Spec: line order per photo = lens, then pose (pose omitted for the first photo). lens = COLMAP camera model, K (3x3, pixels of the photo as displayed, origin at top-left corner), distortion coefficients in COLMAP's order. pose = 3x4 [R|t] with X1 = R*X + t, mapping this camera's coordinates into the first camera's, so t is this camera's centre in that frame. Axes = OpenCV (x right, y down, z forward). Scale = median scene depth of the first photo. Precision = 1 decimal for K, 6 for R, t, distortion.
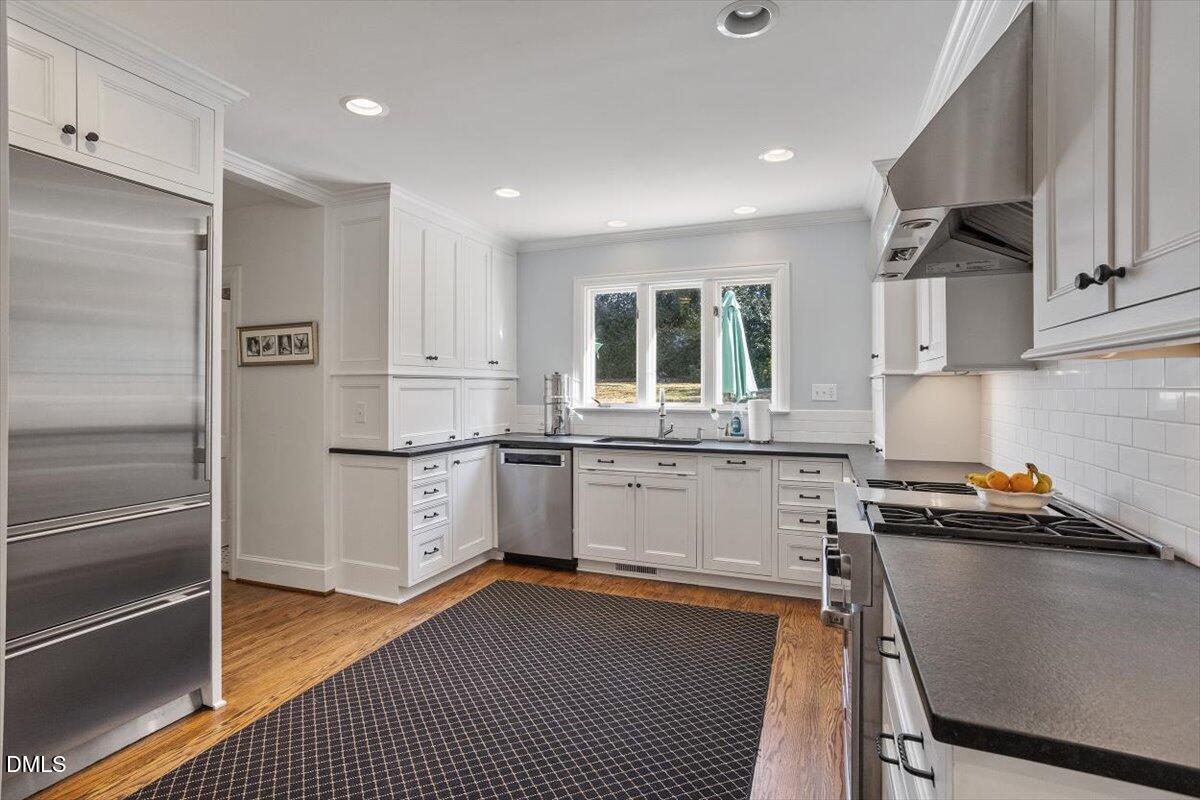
lens RADIAL K [[586.1, 0, 598.0], [0, 586.1, 382.6], [0, 0, 1]] dist [-0.048842, 0.024664]
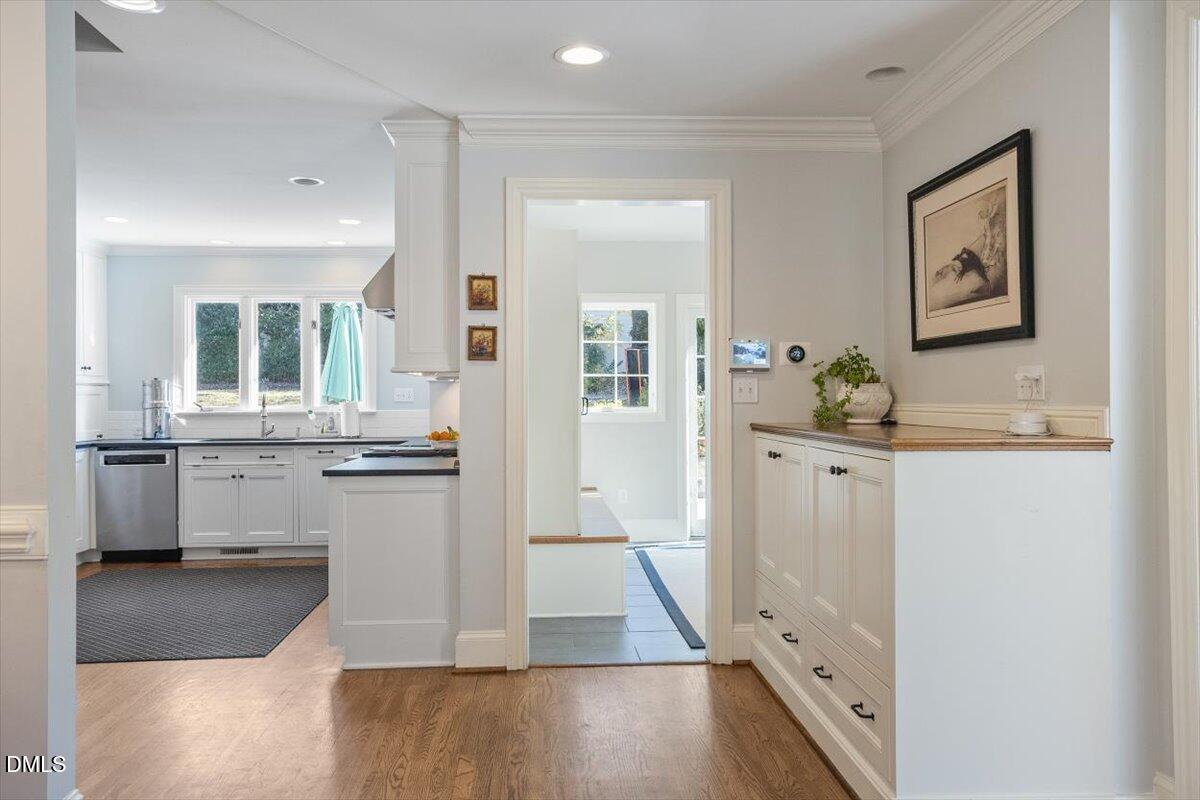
lens RADIAL K [[932.4, 0, 600.0], [0, 932.4, 400.0], [0, 0, 1]] dist [0.004077, 0.005010]
pose [[0.906522, -0.006385, 0.422111, -0.061892], [0.002096, 0.999941, 0.010624, 0.005777], [-0.422154, -0.008747, 0.906482, -0.908664]]
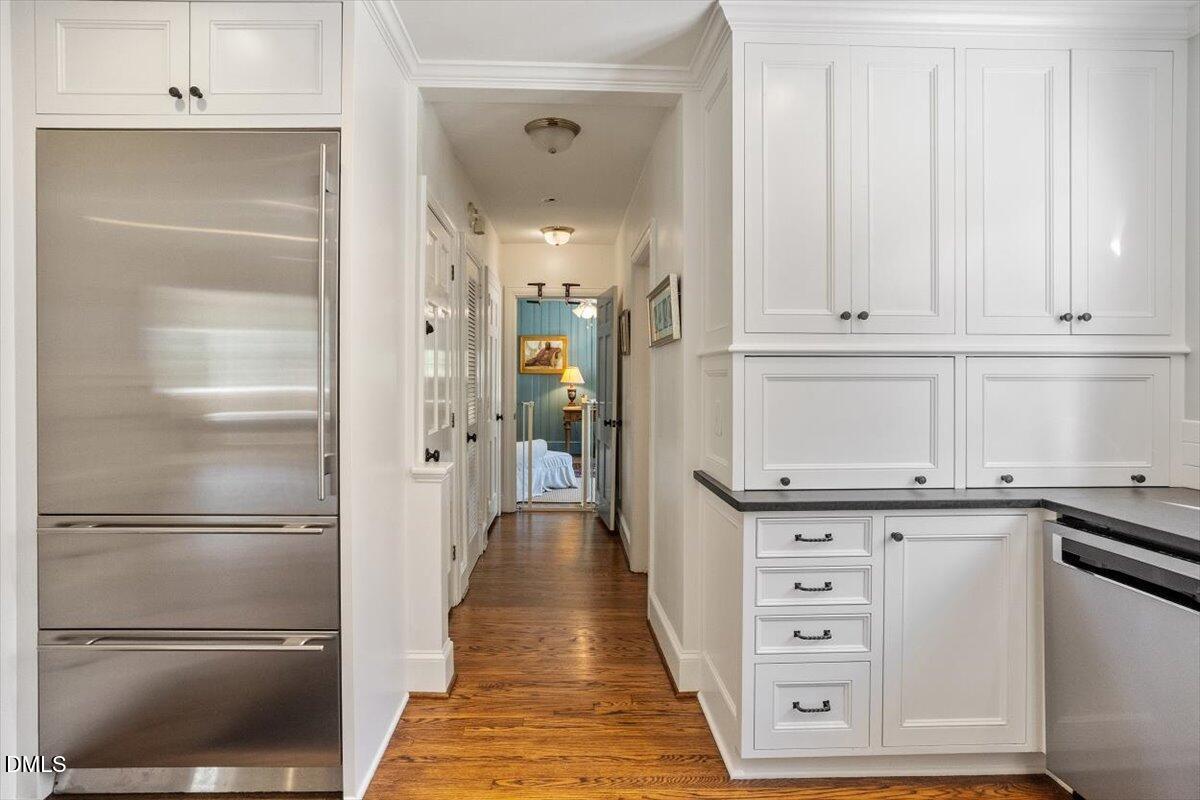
lens RADIAL K [[637.1, 0, 594.3], [0, 637.1, 375.3], [0, 0, 1]] dist [-0.015452, 0.000306]
pose [[0.391408, 0.005668, -0.920200, 0.120255], [0.006588, 0.999938, 0.008961, 0.001595], [0.920194, -0.009569, 0.391346, 0.545394]]
